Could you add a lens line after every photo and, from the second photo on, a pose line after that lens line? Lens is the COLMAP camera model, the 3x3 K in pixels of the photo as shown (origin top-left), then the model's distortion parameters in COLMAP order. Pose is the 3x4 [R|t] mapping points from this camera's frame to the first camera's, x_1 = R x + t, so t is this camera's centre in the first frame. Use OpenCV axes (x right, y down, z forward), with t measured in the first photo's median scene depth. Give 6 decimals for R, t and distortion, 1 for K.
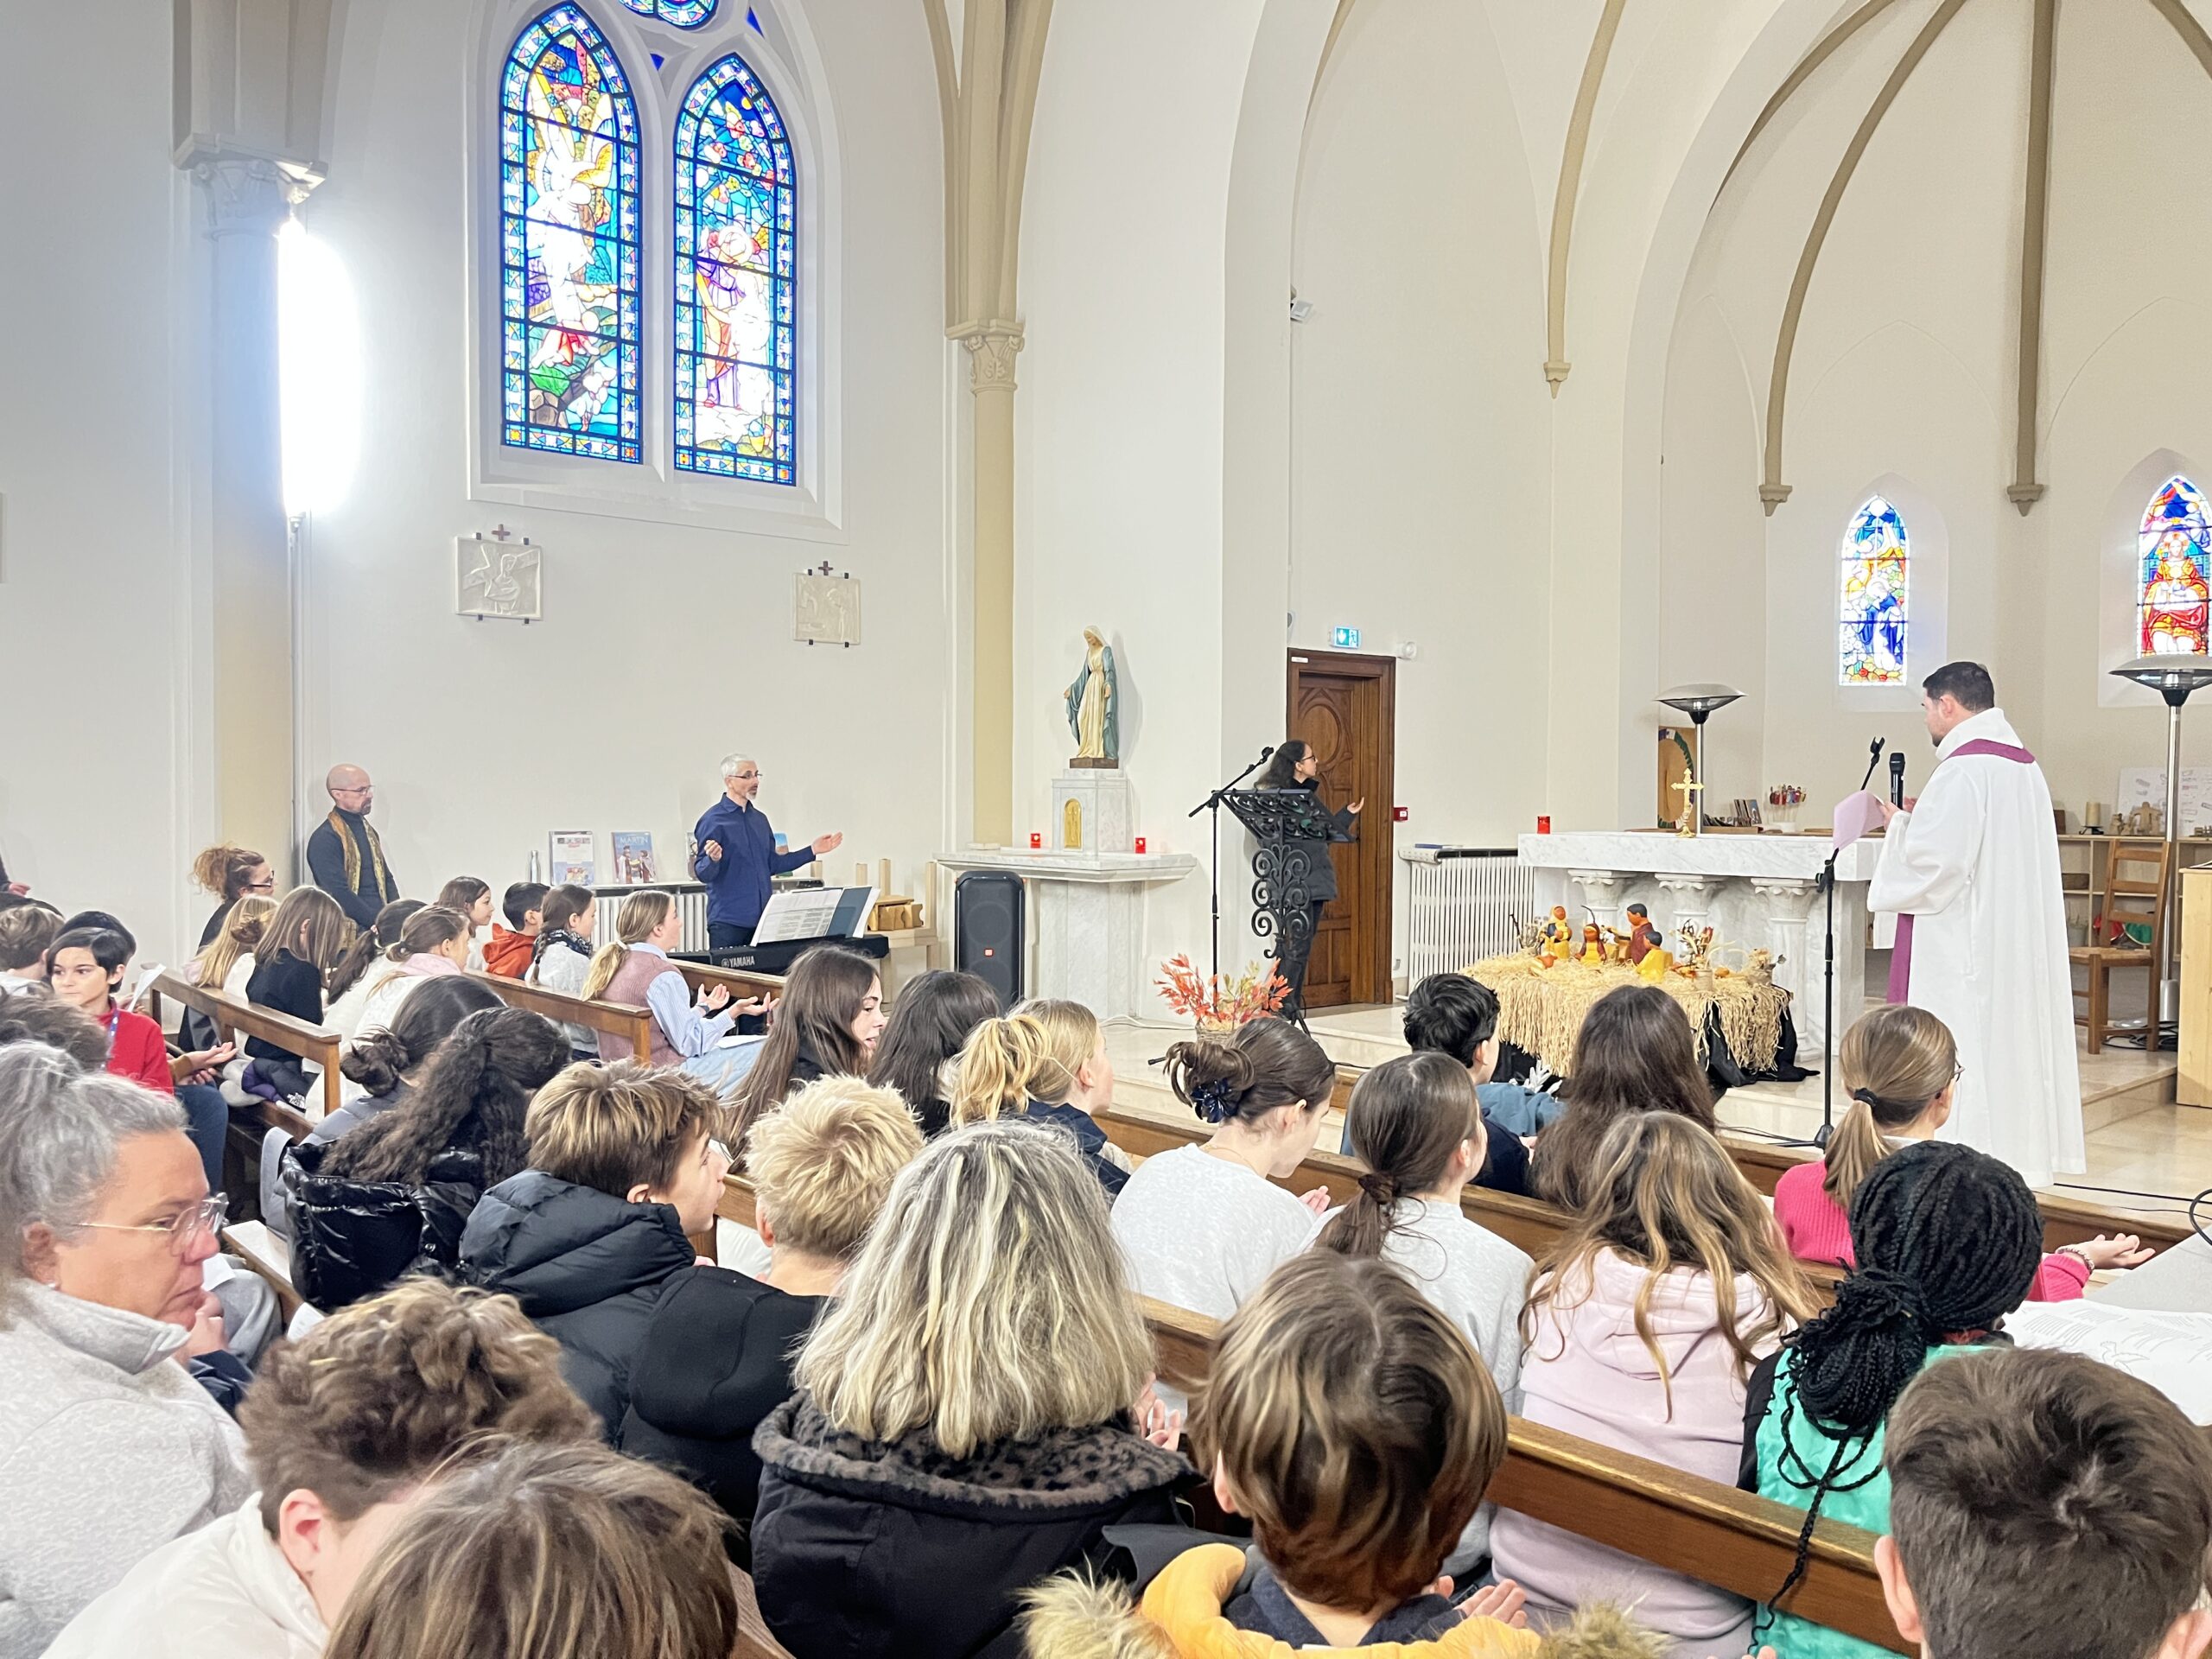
lens RADIAL K [[1678.5, 0, 1106.0], [0, 1678.5, 829.5], [0, 0, 1]] dist [0.019936, -0.003852]
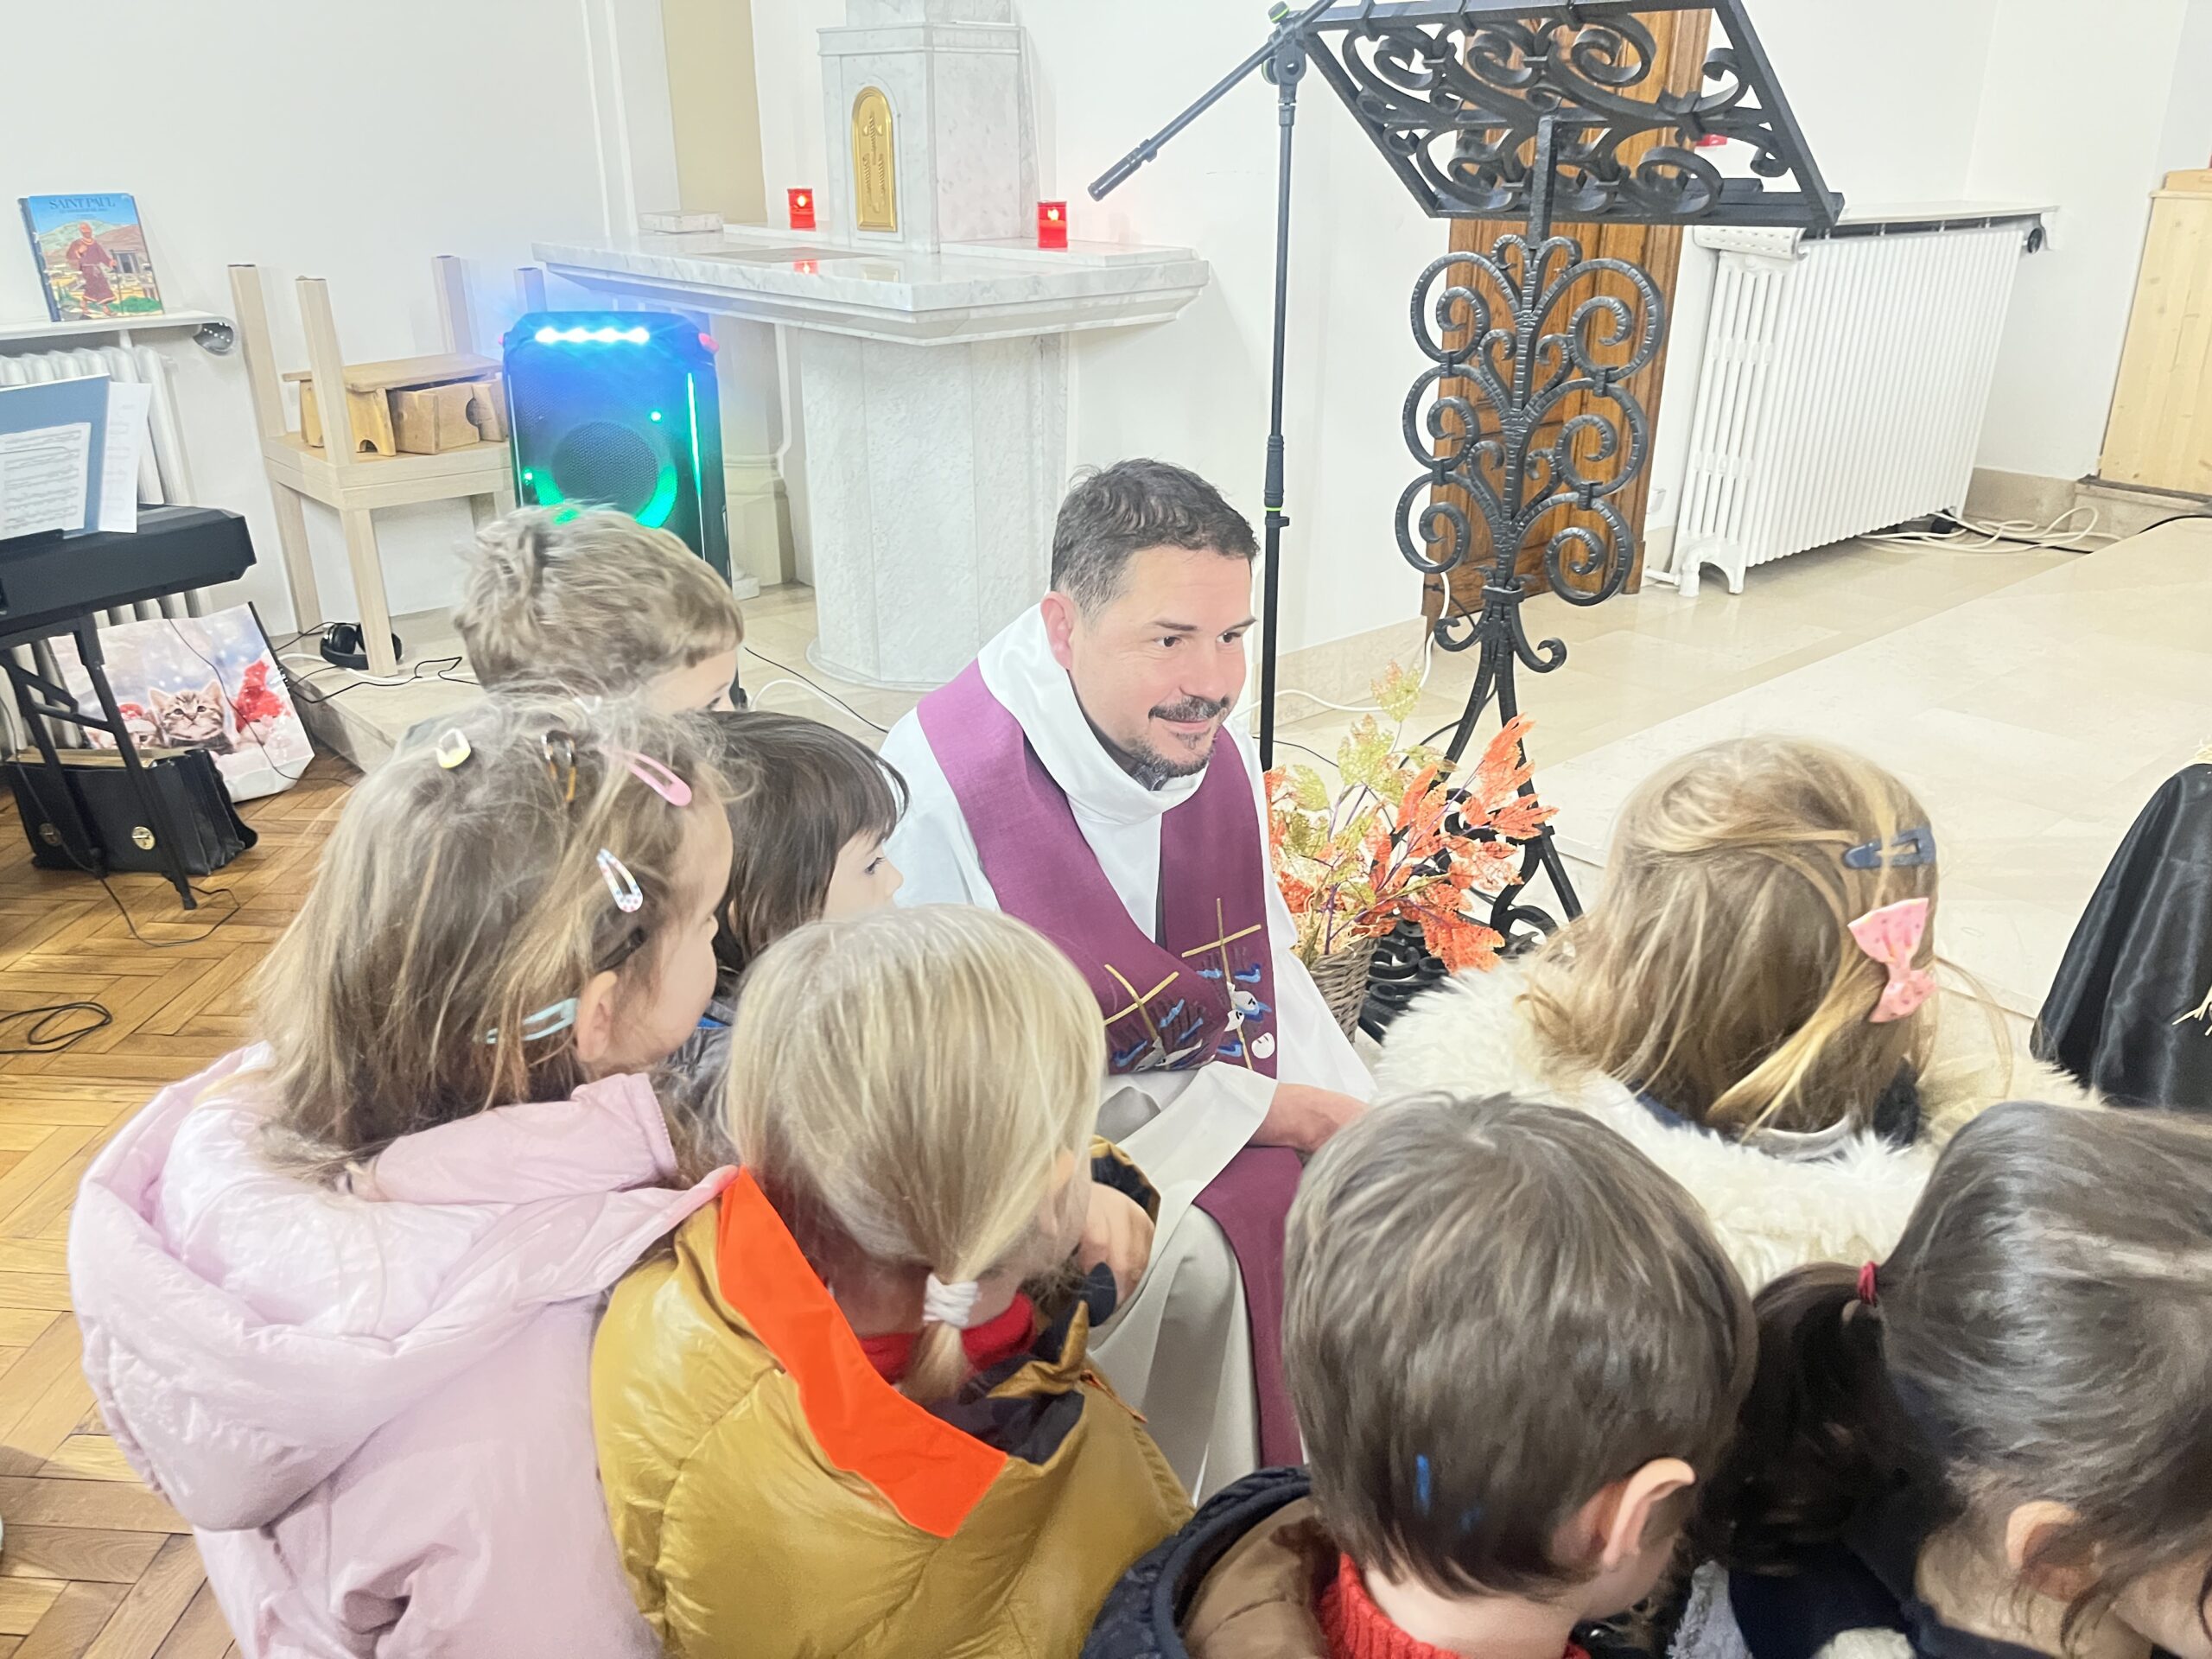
lens RADIAL K [[1678.5, 0, 1106.0], [0, 1678.5, 829.5], [0, 0, 1]] dist [0.019936, -0.003852]
pose [[0.999978, -0.006046, -0.002819, 0.031557], [0.006656, 0.931789, 0.362939, -0.000550], [0.000433, -0.362950, 0.931809, 0.604855]]
